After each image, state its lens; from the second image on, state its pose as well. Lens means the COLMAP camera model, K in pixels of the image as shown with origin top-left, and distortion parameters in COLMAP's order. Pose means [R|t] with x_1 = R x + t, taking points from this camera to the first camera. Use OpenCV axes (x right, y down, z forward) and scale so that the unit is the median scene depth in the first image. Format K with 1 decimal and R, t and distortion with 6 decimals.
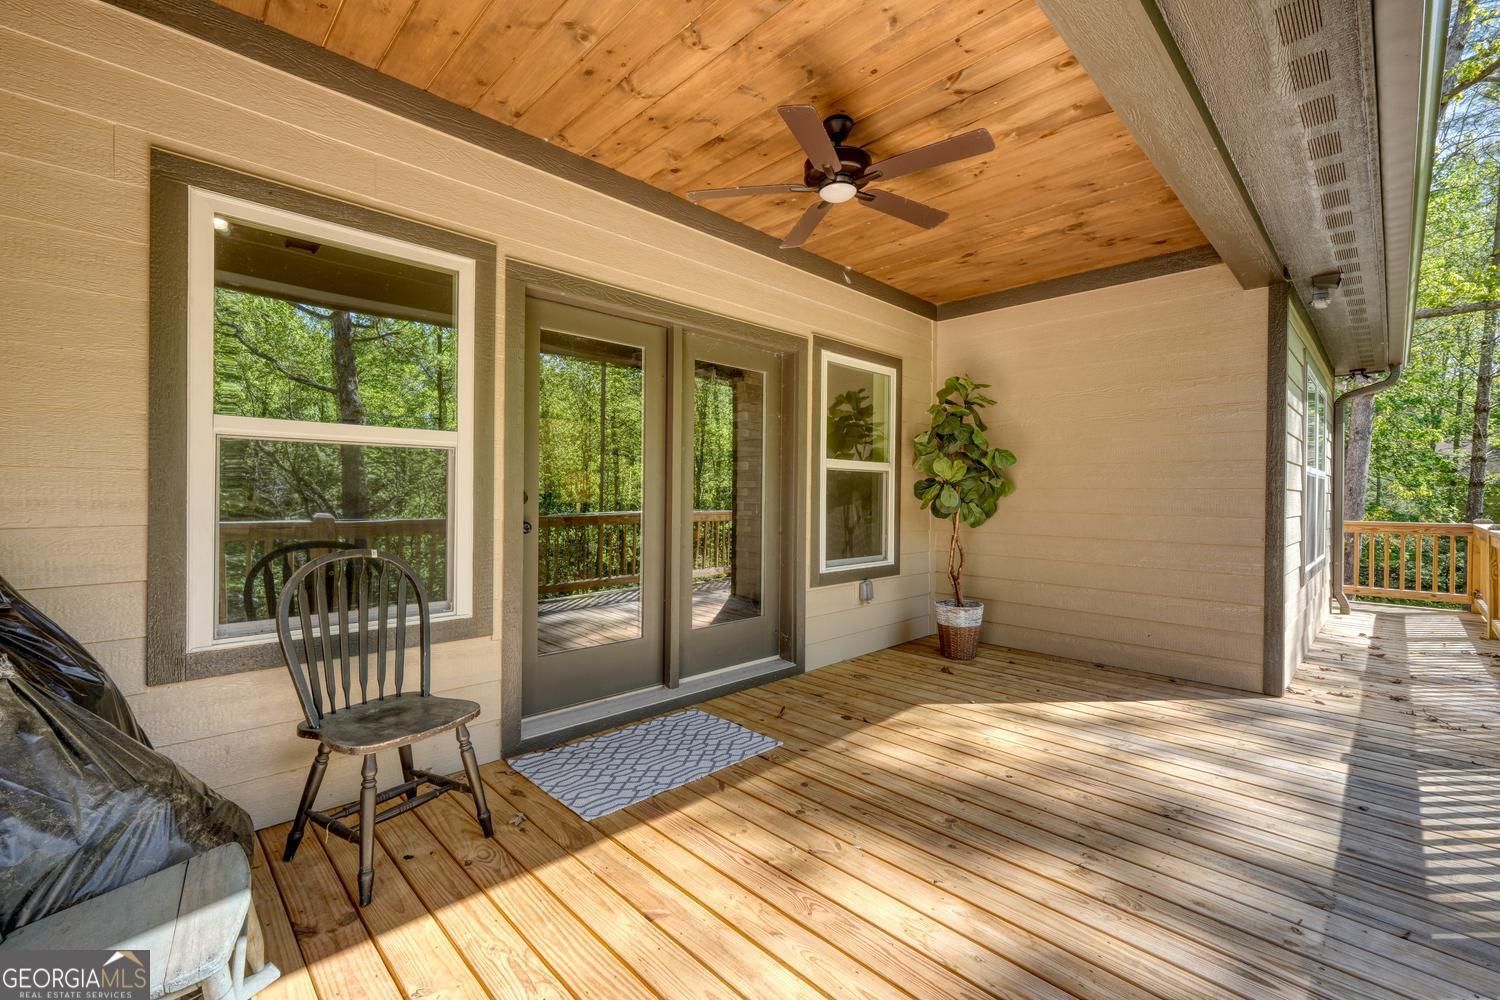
lens RADIAL K [[637.2, 0, 747.9], [0, 637.2, 499.2], [0, 0, 1]] dist [0.000789, 0.000740]
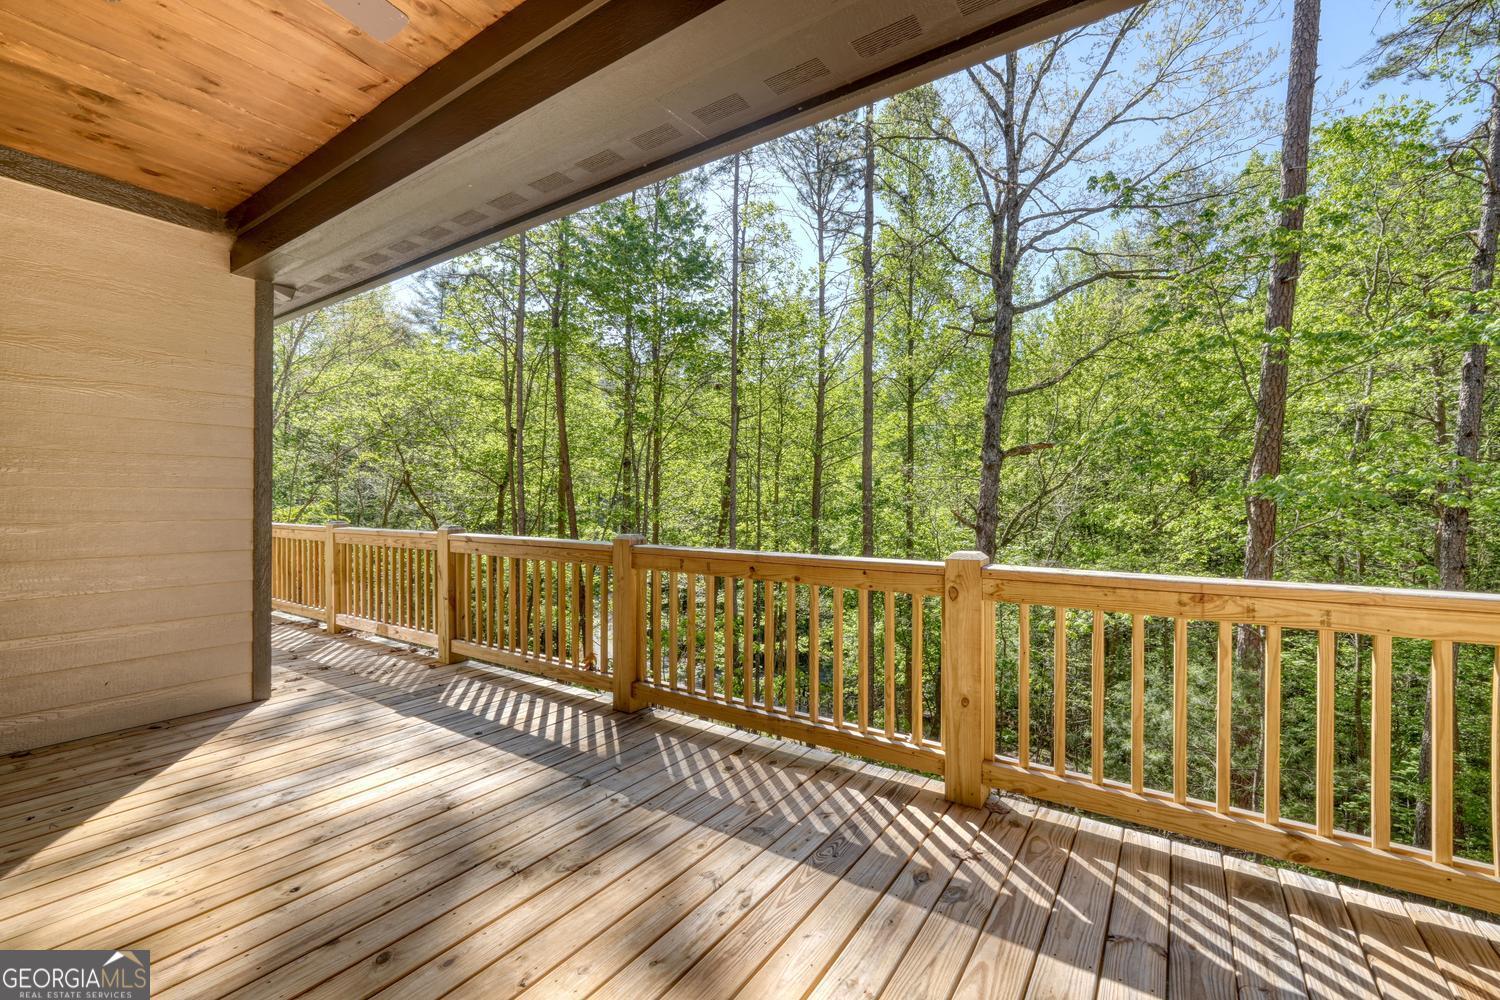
lens RADIAL K [[637.2, 0, 747.9], [0, 637.2, 499.2], [0, 0, 1]] dist [0.000789, 0.000740]
pose [[-0.205650, -0.009468, 0.978580, -0.428947], [0.001456, 0.999949, 0.009981, -0.014012], [-0.978625, 0.003478, -0.205626, 0.701249]]
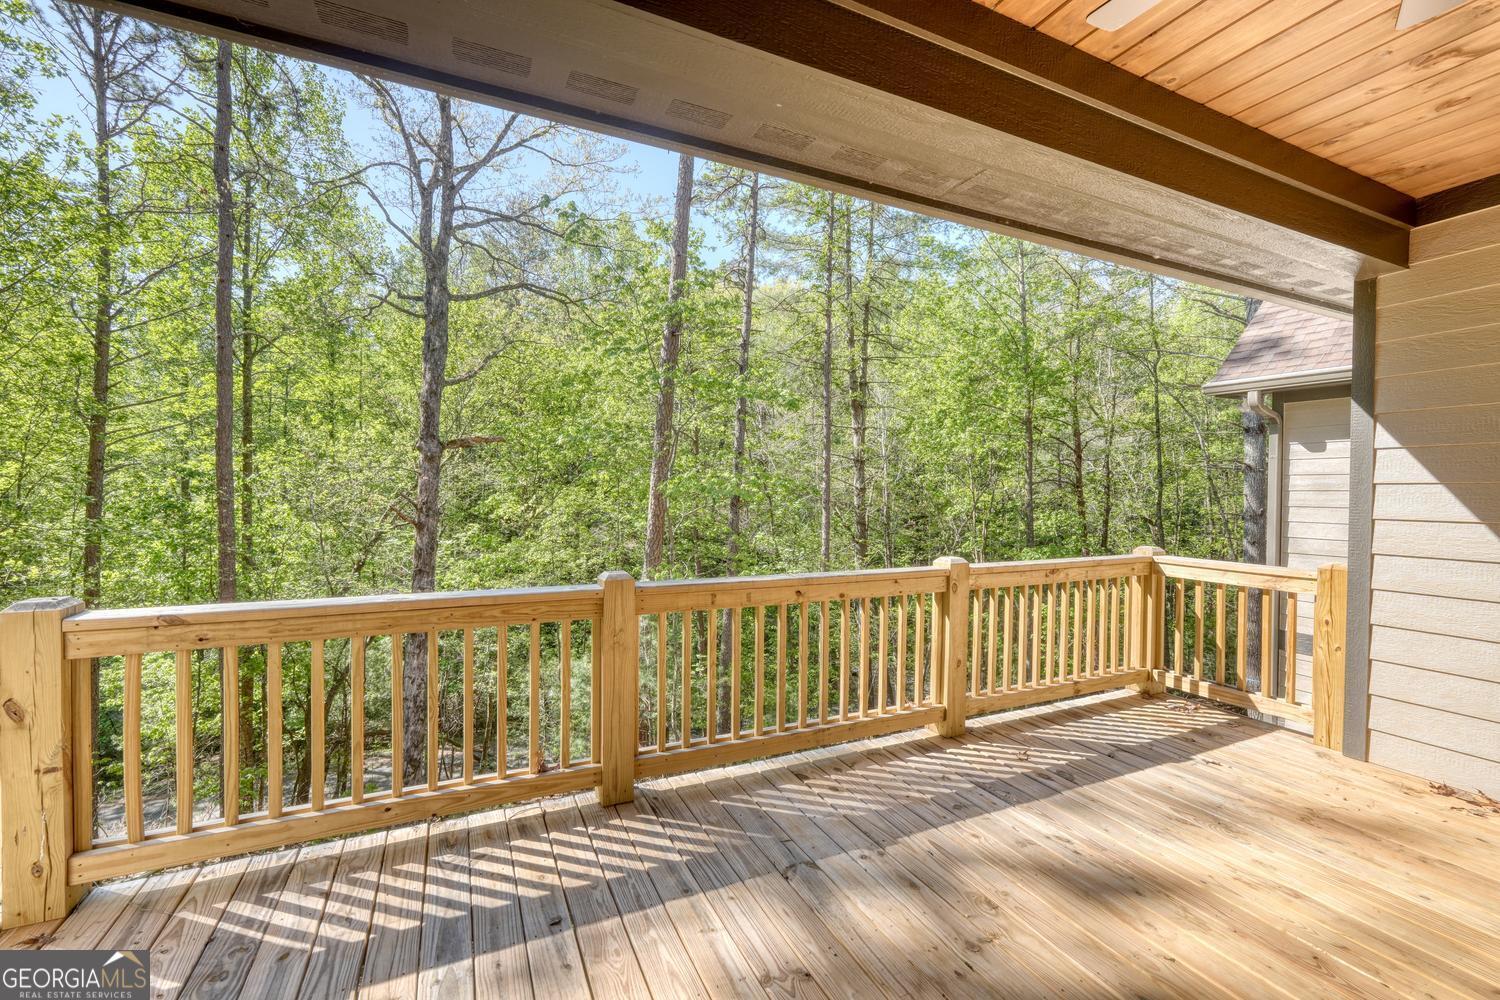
lens RADIAL K [[651.5, 0, 775.8], [0, 651.5, 499.4], [0, 0, 1]] dist [-0.001097, 0.000132]
pose [[-0.954253, -0.011570, 0.298776, 0.457449], [-0.008110, 0.999885, 0.012817, -0.044560], [-0.298890, 0.009807, -0.954237, 1.627974]]
